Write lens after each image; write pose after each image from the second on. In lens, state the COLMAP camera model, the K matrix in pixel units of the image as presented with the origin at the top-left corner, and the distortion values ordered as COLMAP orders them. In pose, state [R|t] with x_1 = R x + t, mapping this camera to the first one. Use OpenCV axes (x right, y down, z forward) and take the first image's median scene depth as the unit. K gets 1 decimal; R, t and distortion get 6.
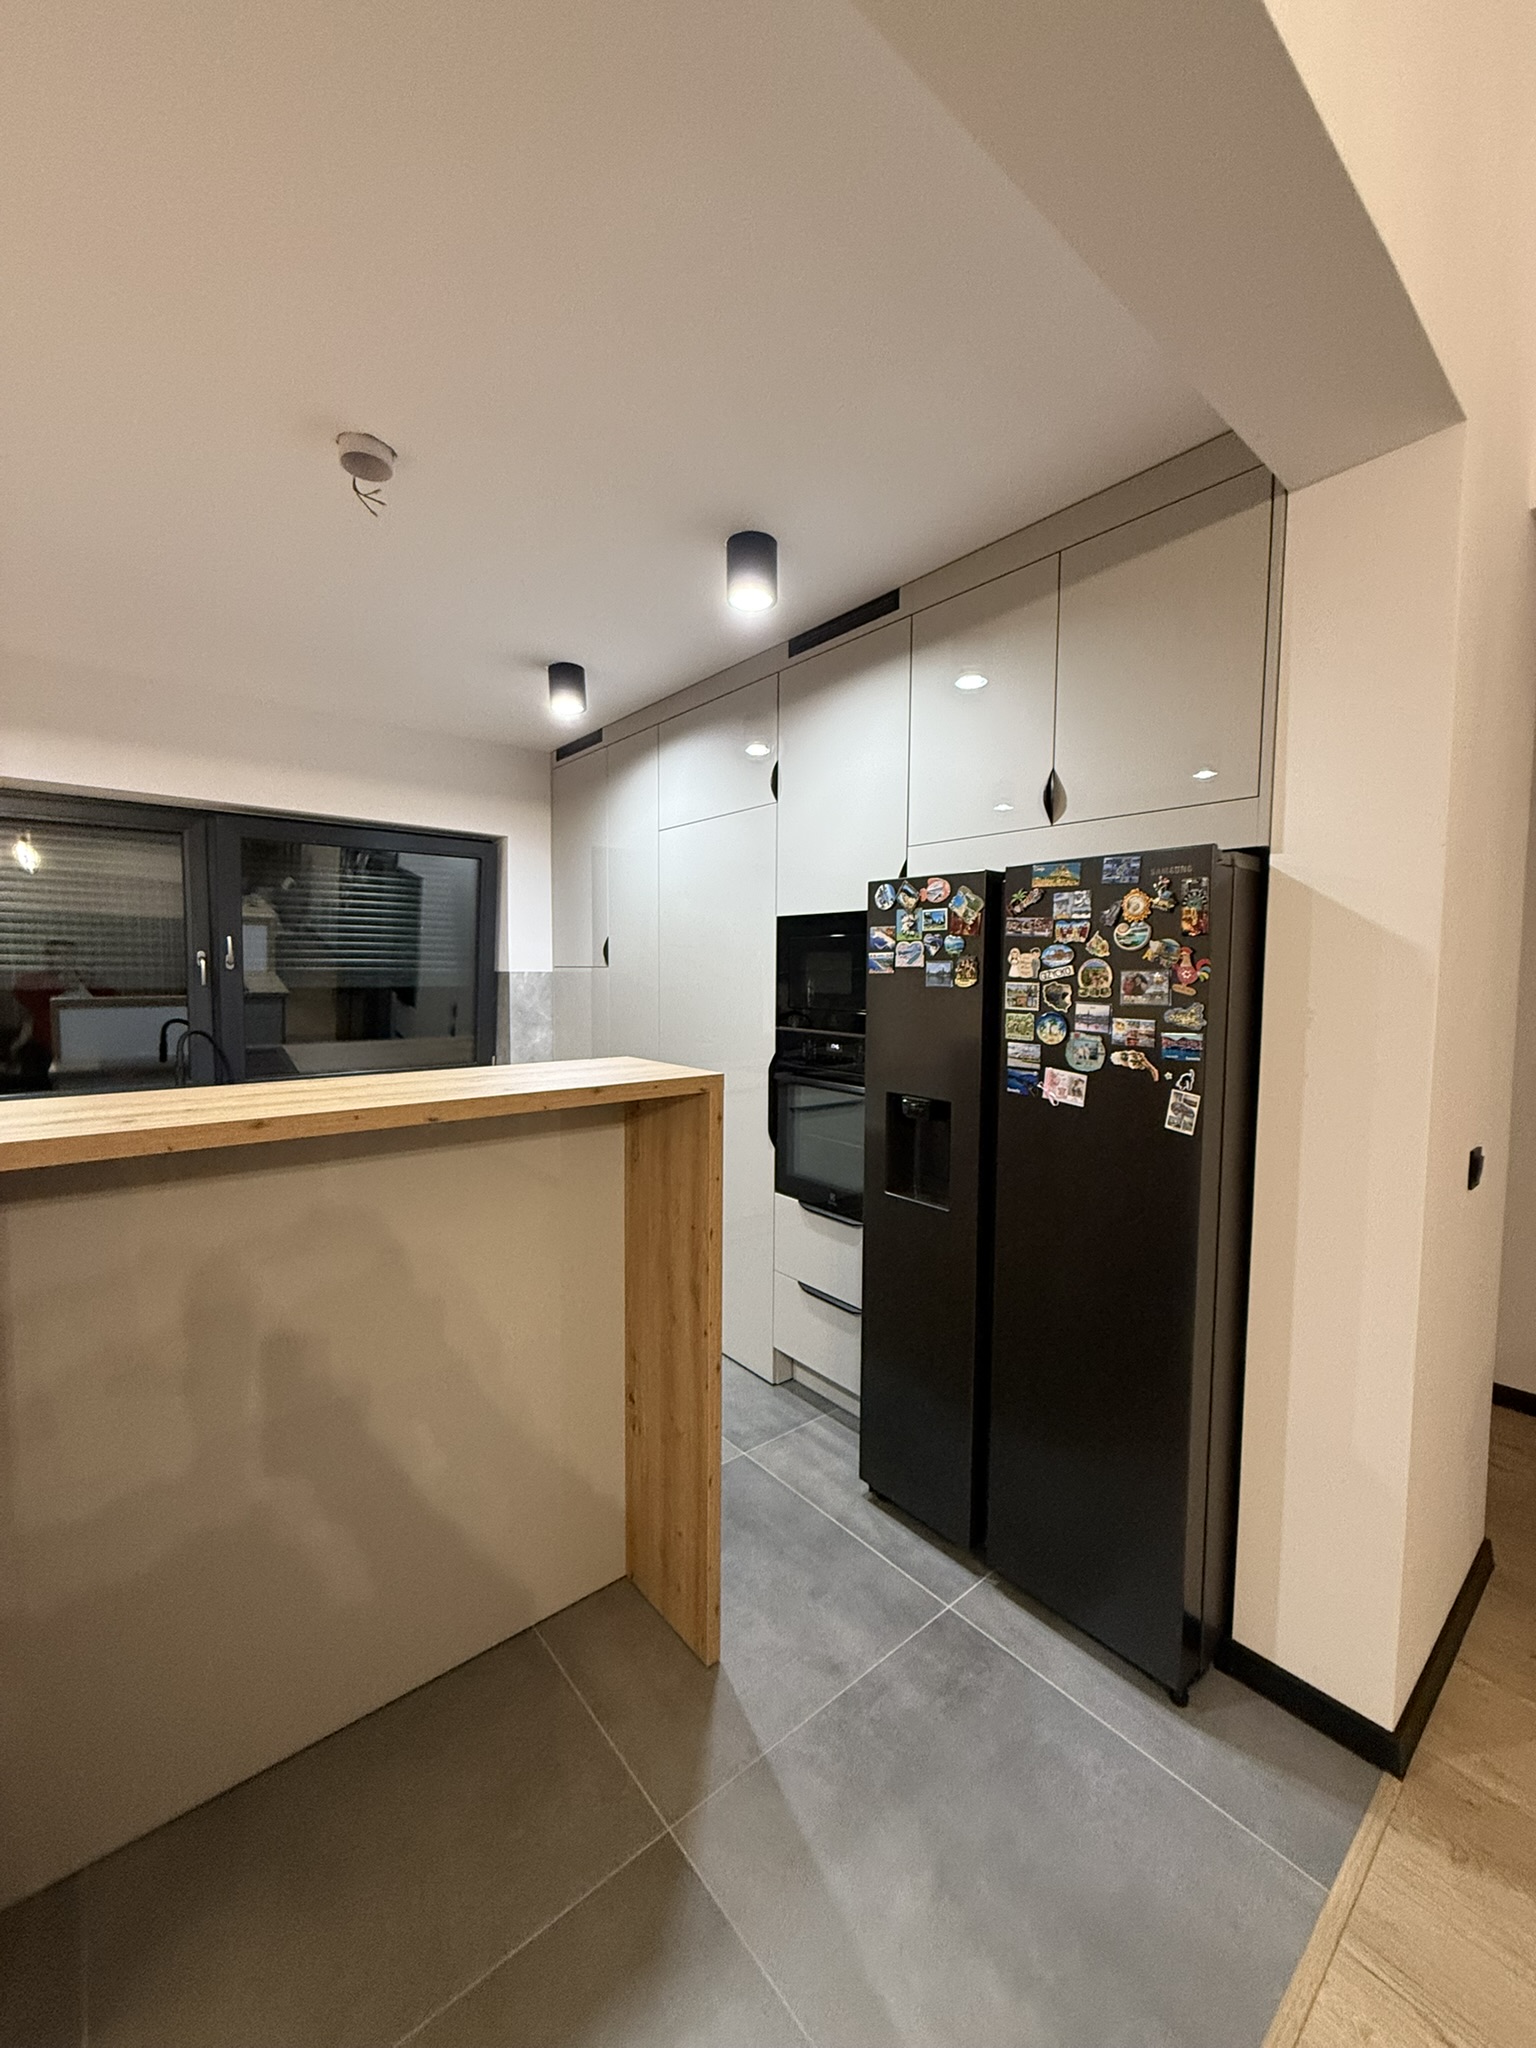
lens RADIAL K [[811.3, 0, 766.7], [0, 811.3, 1020.1], [0, 0, 1]] dist [-0.000482, -0.000181]
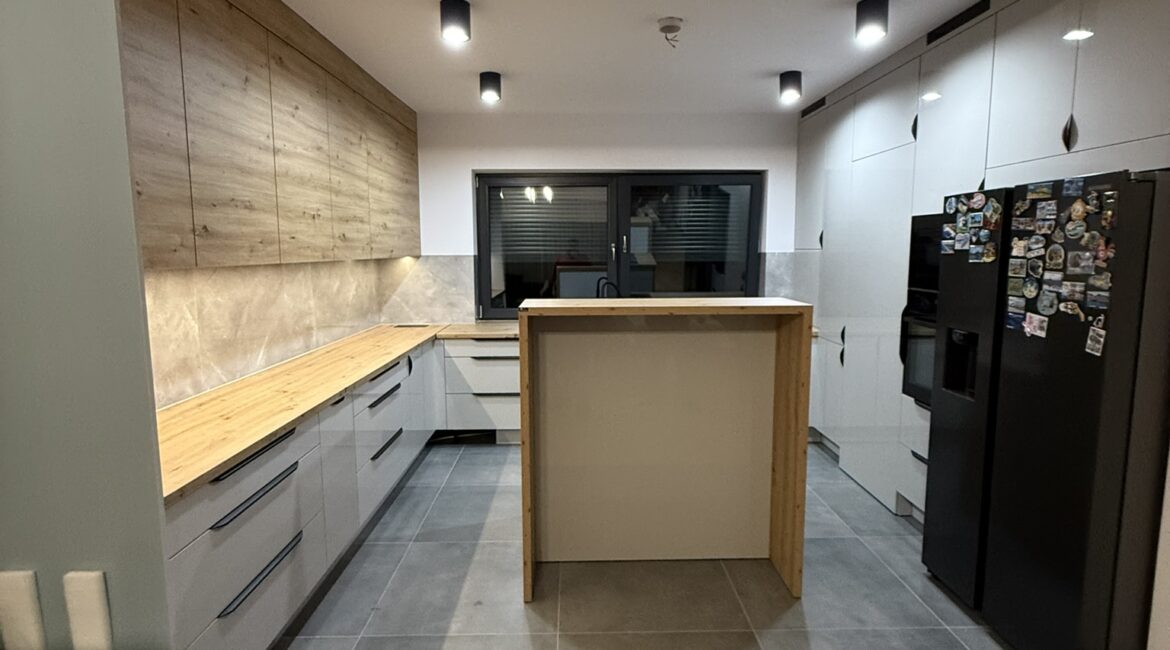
lens RADIAL K [[618.8, 0, 584.1], [0, 618.8, 322.3], [0, 0, 1]] dist [0.000641, -0.000031]
pose [[0.779685, 0.062967, -0.622998, 0.407696], [-0.027979, 0.997441, 0.065797, 0.020998], [0.625546, -0.033870, 0.779452, -0.475908]]
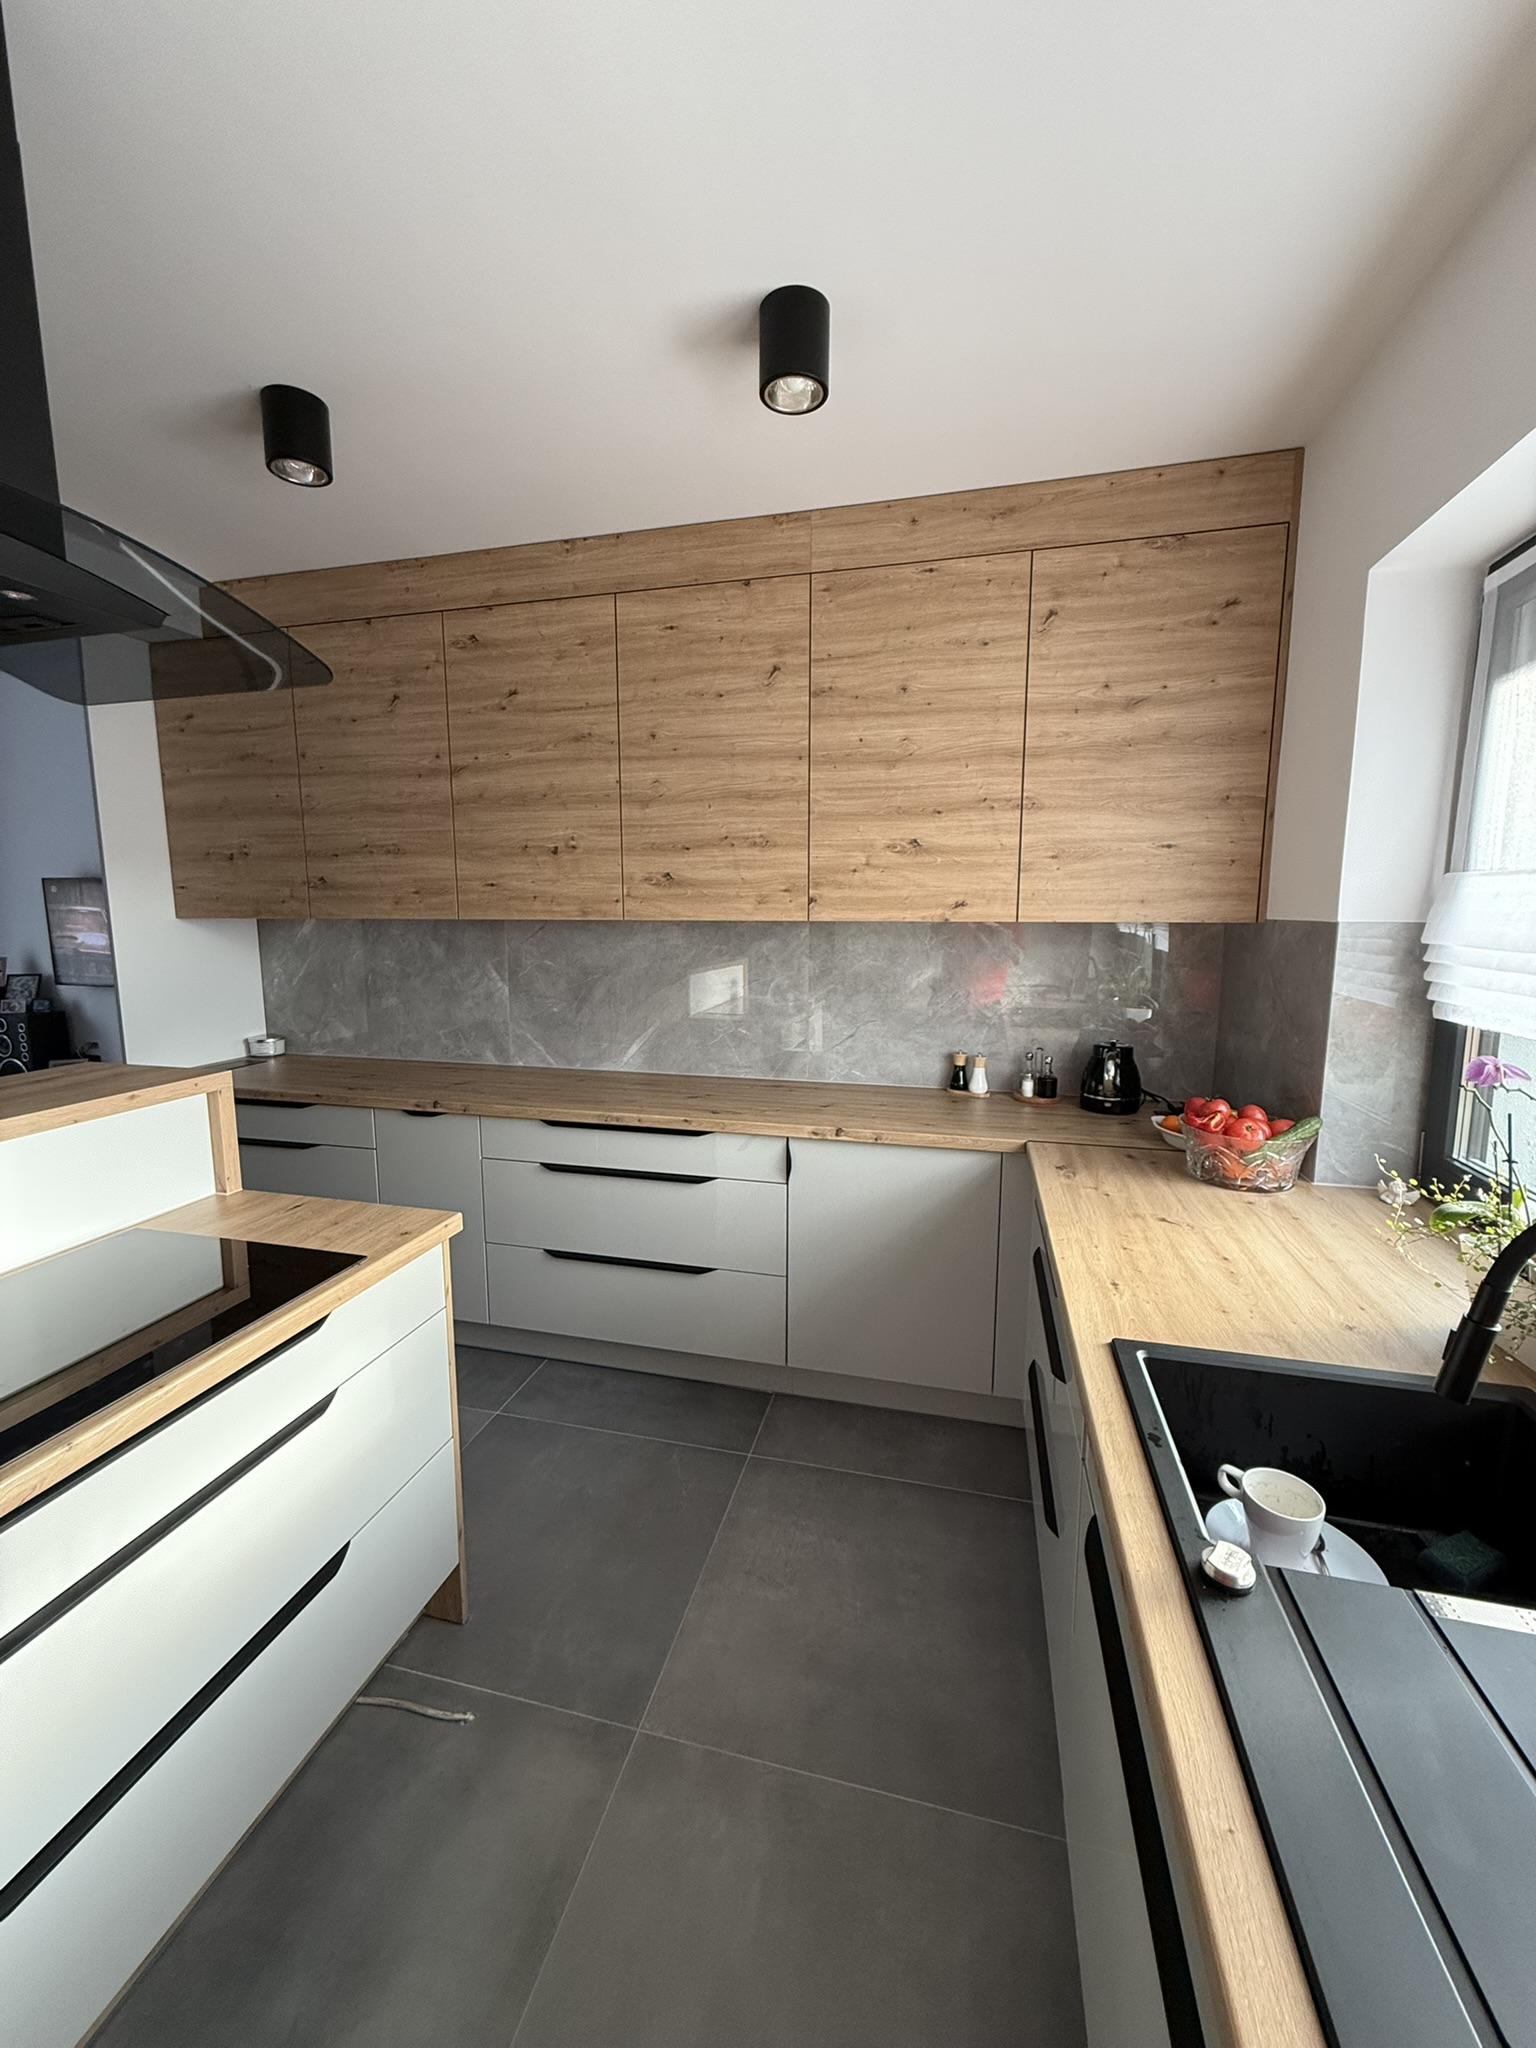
lens RADIAL K [[811.3, 0, 766.7], [0, 811.3, 1020.1], [0, 0, 1]] dist [-0.000482, -0.000181]
pose [[-0.805572, 0.071023, -0.588226, -0.626275], [-0.044416, 0.982757, 0.179485, -0.108721], [0.590831, 0.170715, -0.788527, 1.704773]]
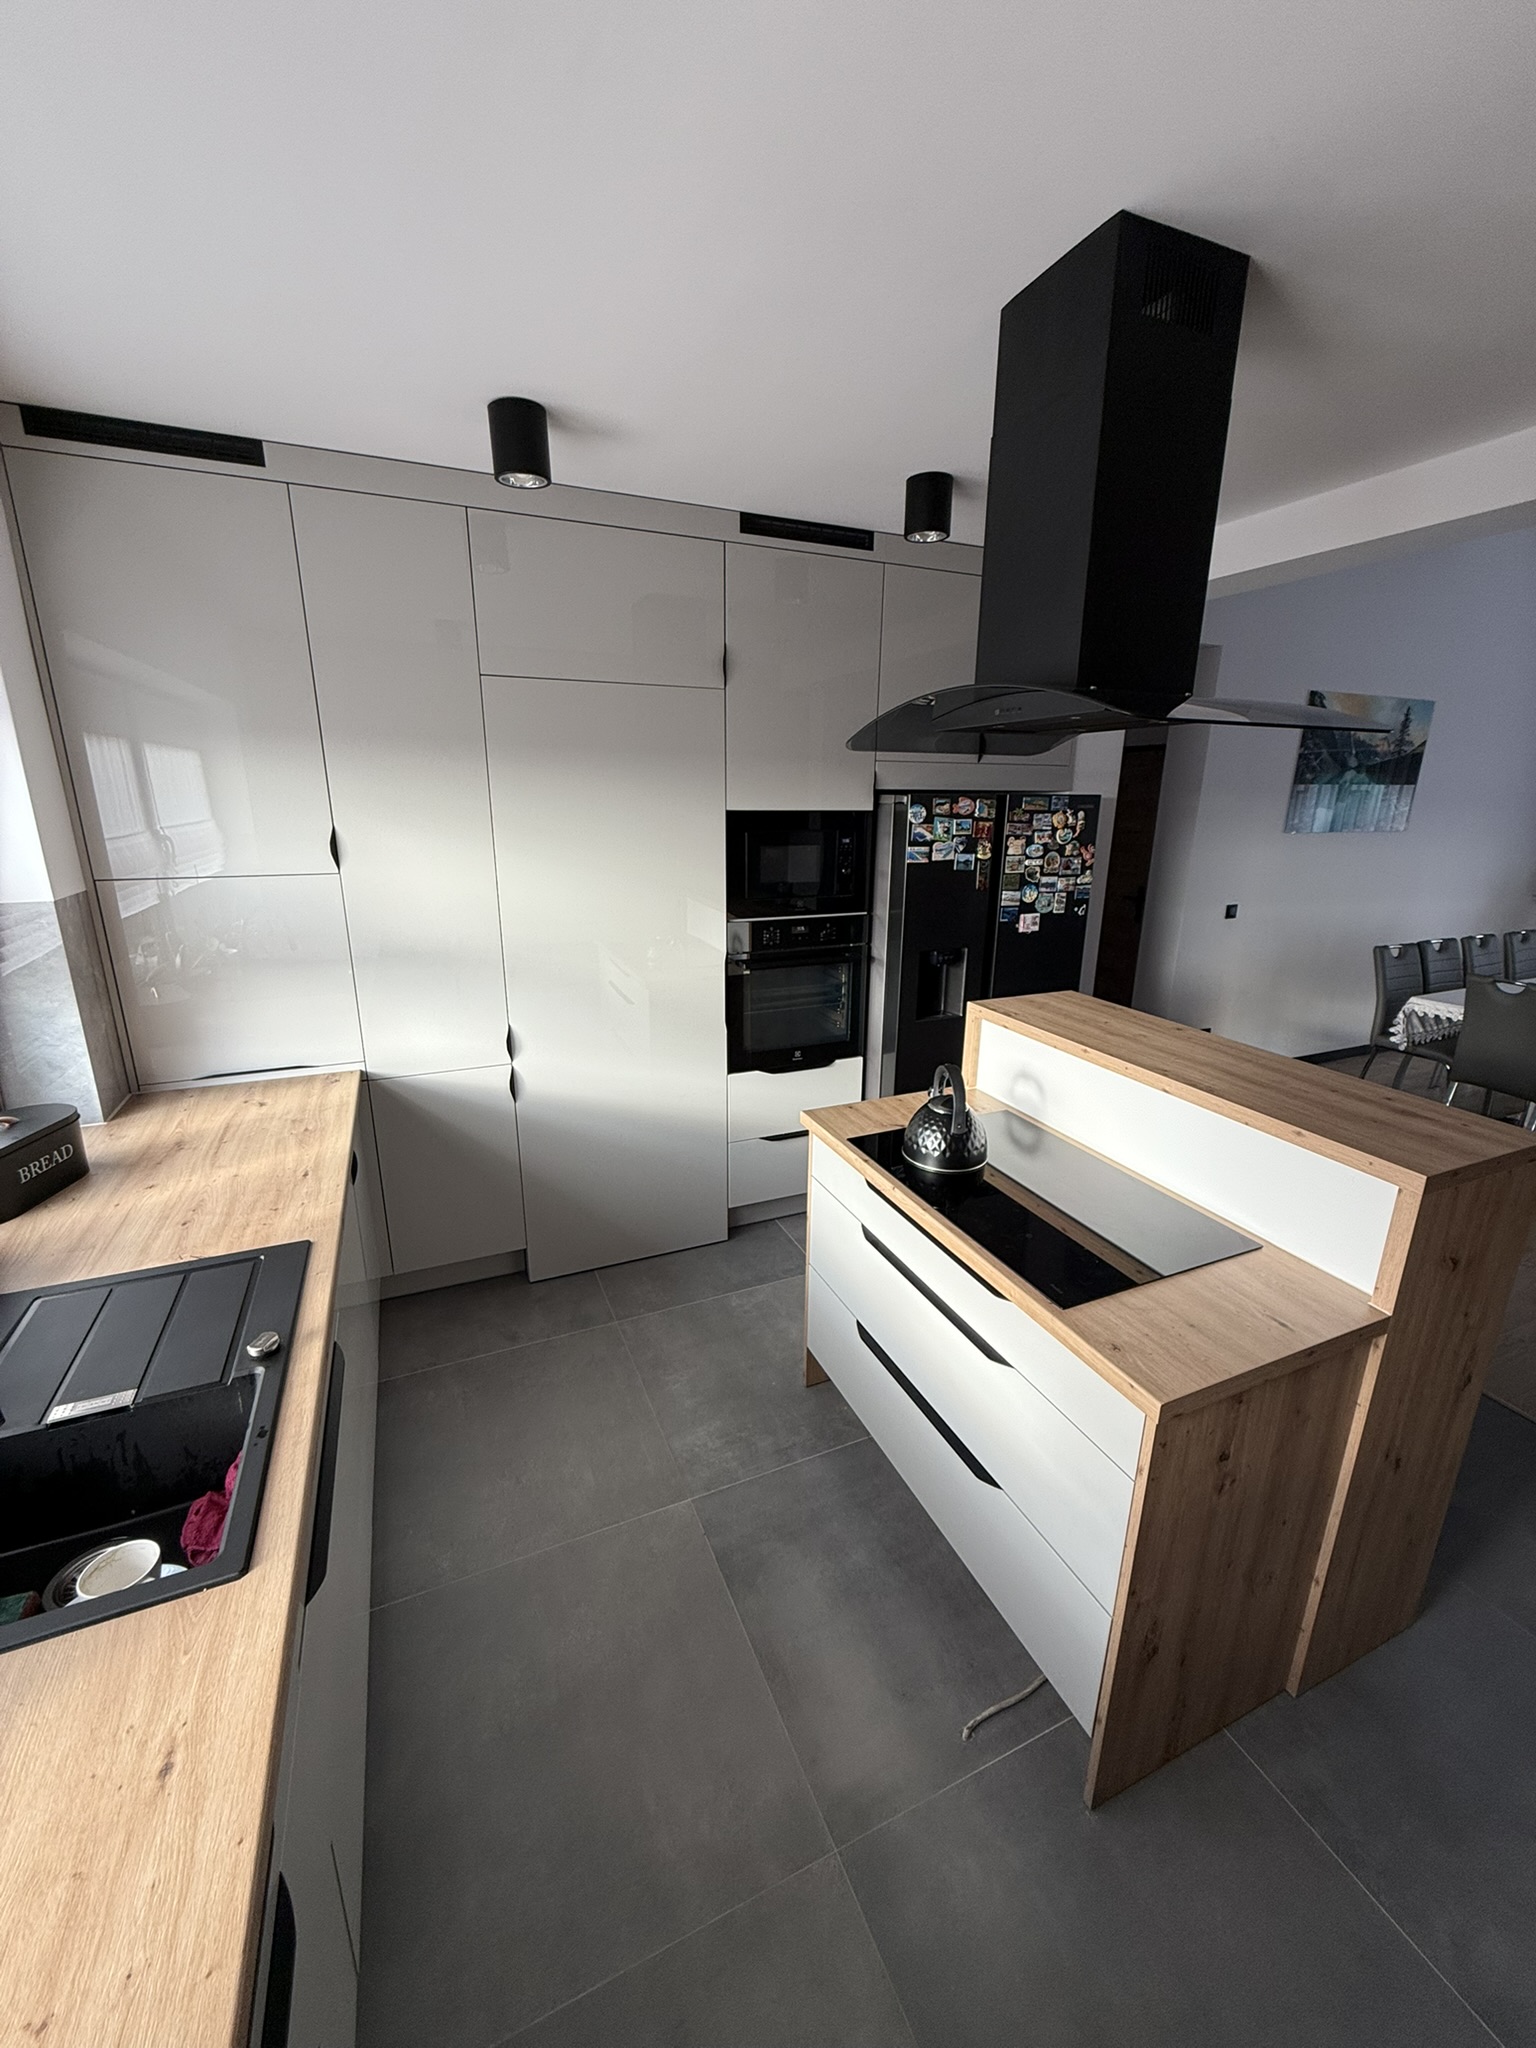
lens RADIAL K [[817.1, 0, 771.1], [0, 817.1, 1017.3], [0, 0, 1]] dist [0.002654, 0.000150]
pose [[0.272365, -0.265843, 0.924740, -1.448471], [0.052651, 0.963753, 0.261551, -0.211900], [-0.960752, -0.022549, 0.276490, 0.990502]]
